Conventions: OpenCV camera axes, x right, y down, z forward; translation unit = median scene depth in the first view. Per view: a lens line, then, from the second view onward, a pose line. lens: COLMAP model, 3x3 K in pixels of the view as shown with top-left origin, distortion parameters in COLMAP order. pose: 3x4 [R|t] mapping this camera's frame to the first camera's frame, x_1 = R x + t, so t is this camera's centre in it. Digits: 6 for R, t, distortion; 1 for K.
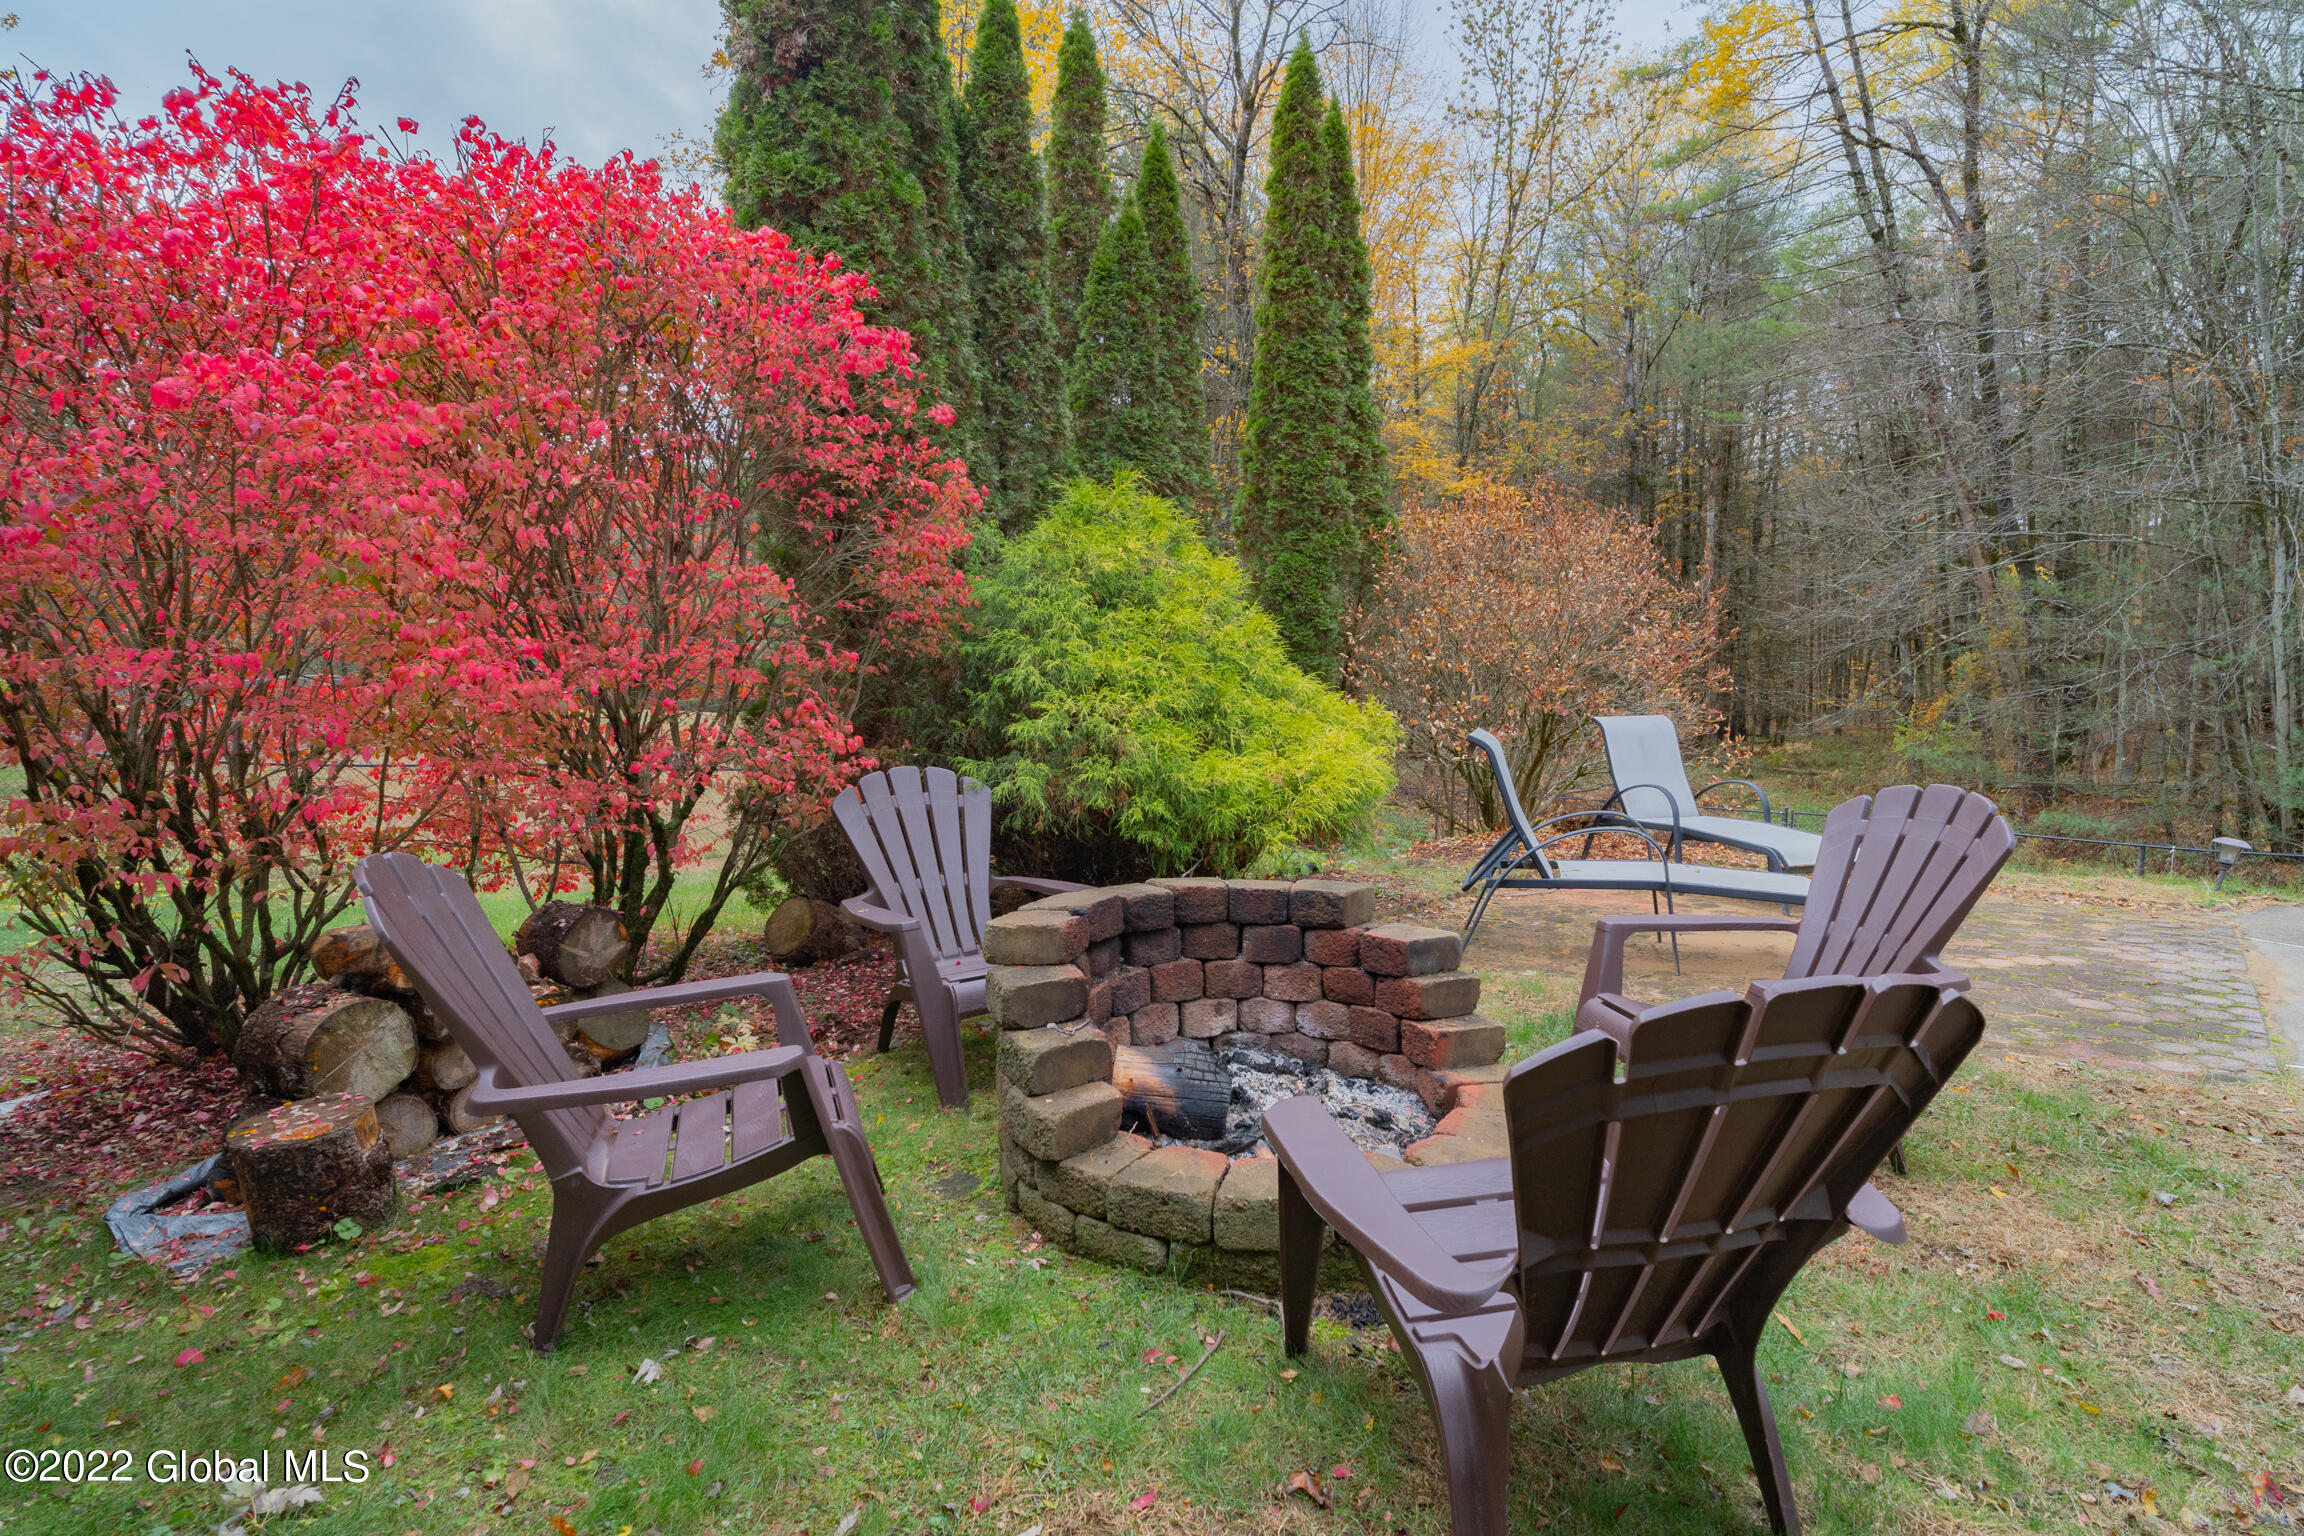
lens RADIAL K [[1123.0, 0, 1152.0], [0, 1123.0, 768.0], [0, 0, 1]] dist [-0.003459, 0.001812]
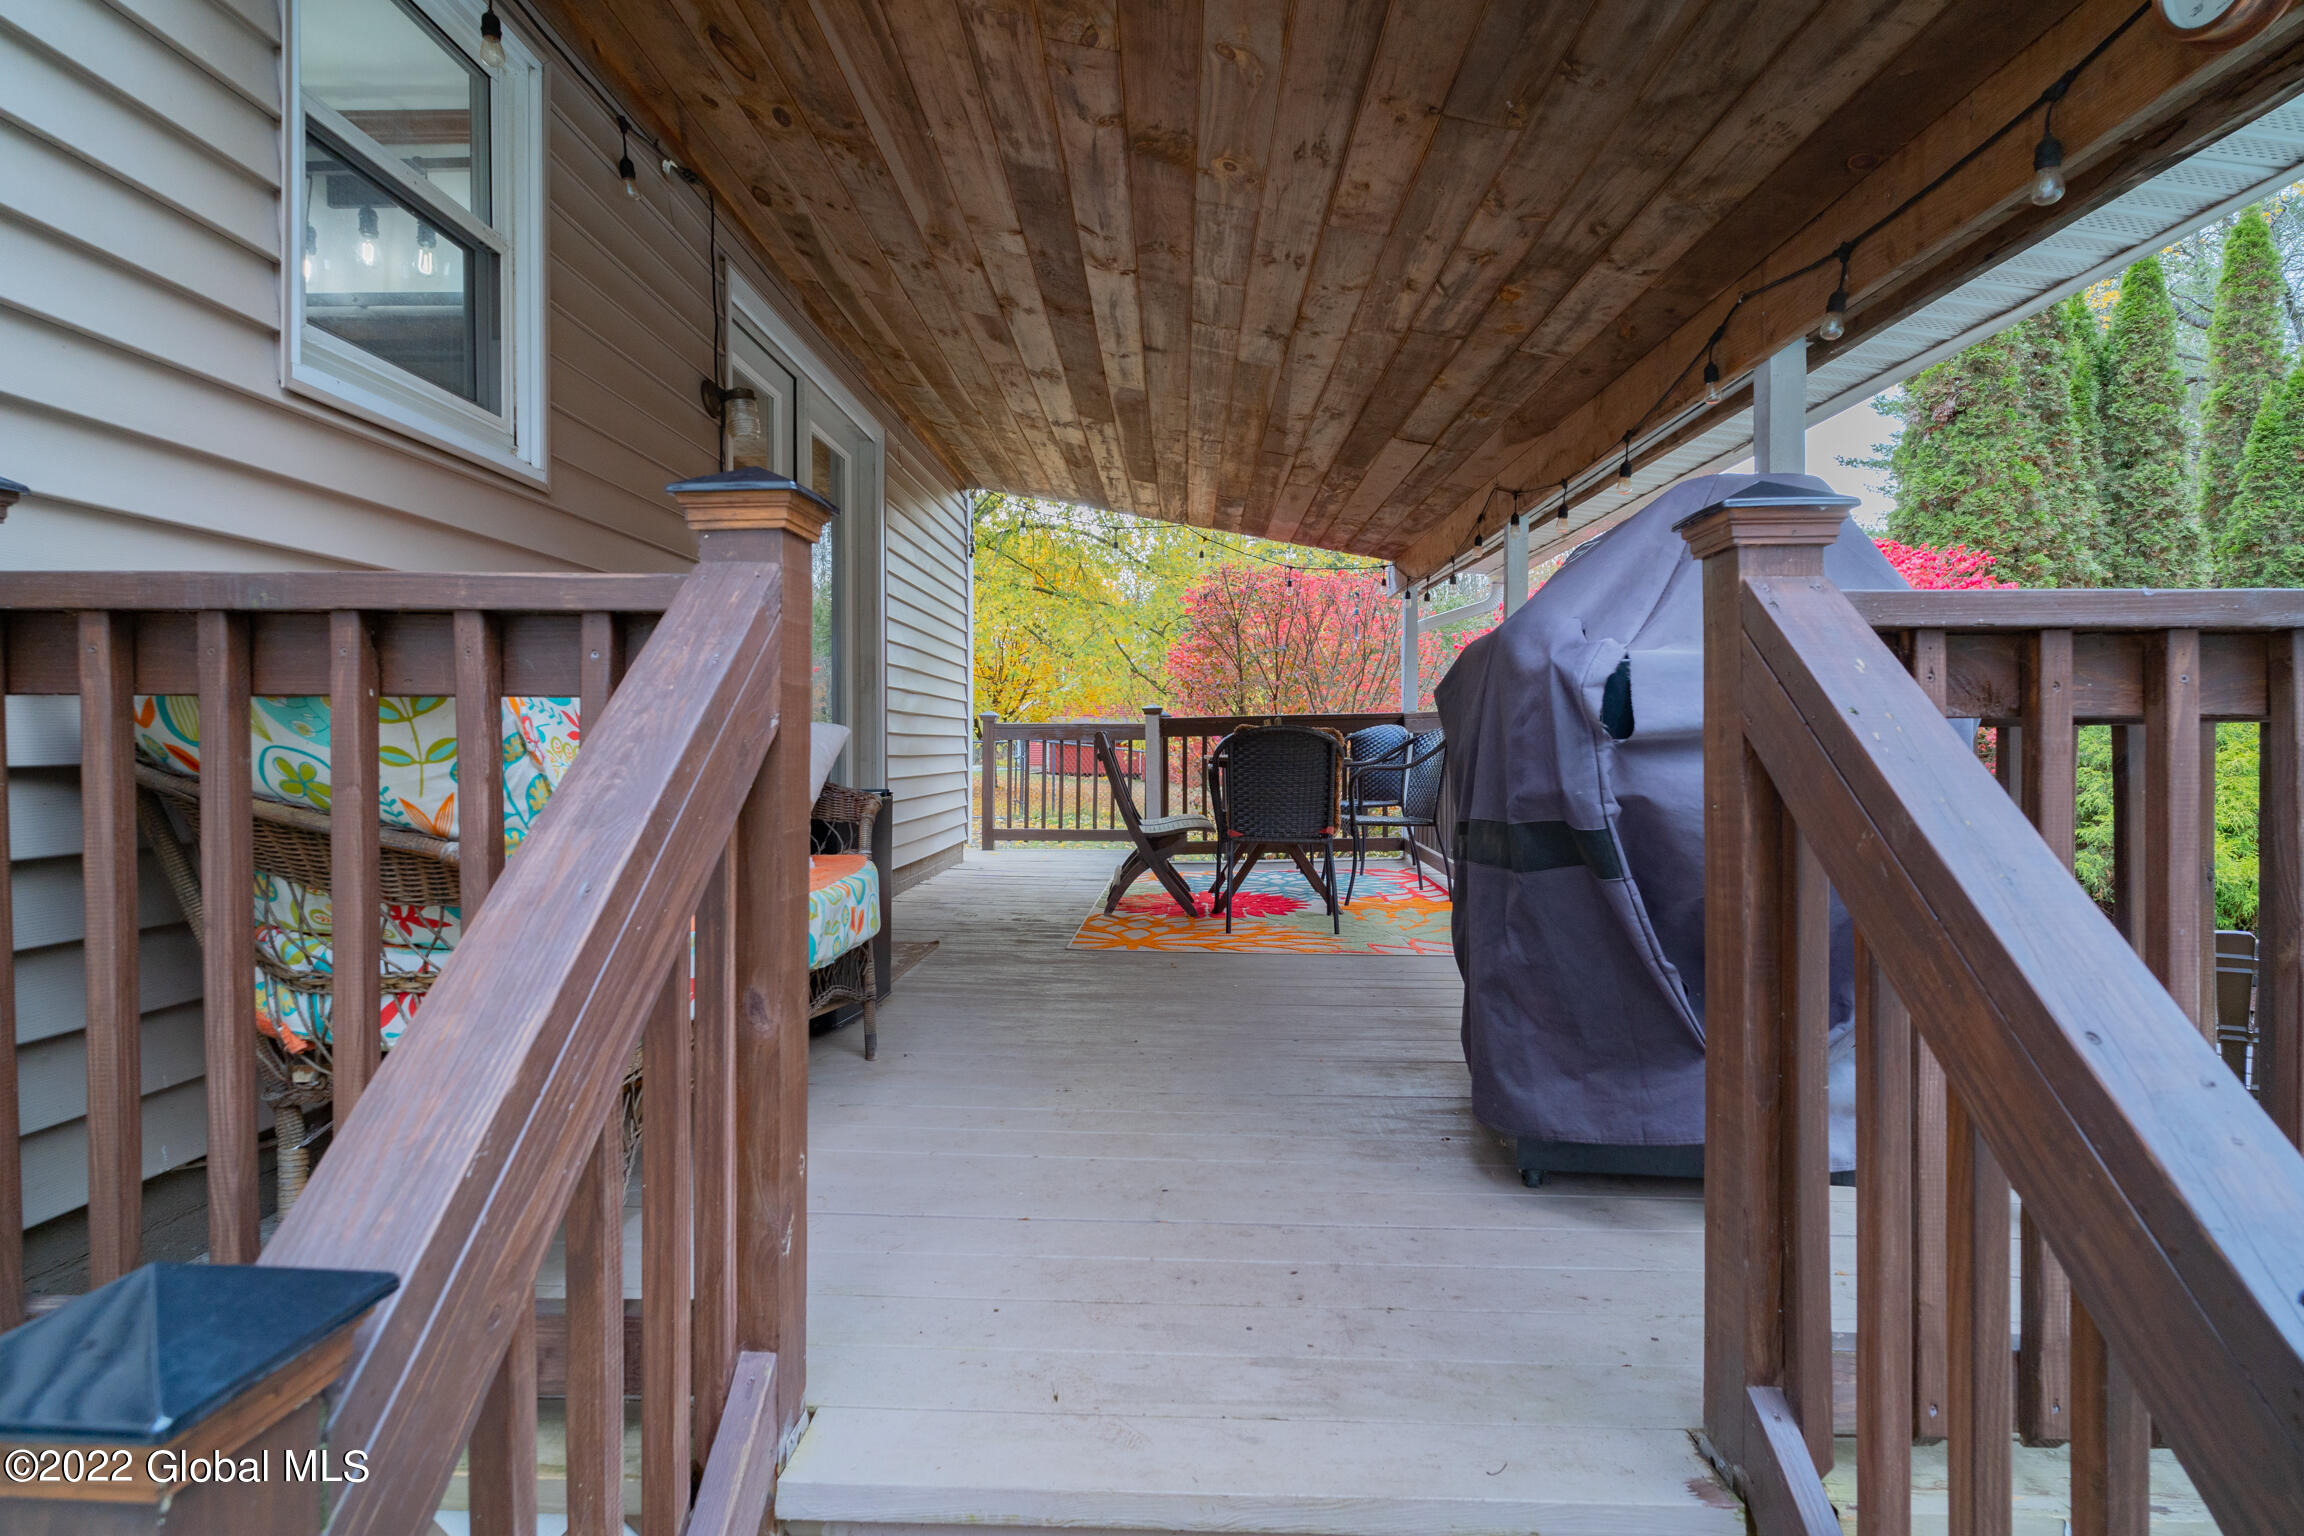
lens RADIAL K [[1123.0, 0, 1152.0], [0, 1123.0, 768.0], [0, 0, 1]] dist [-0.003459, 0.001812]
pose [[0.586780, 0.016684, -0.809575, 0.329986], [-0.055289, 0.998280, -0.019501, -0.017373], [0.807857, 0.056204, 0.586693, -0.855638]]
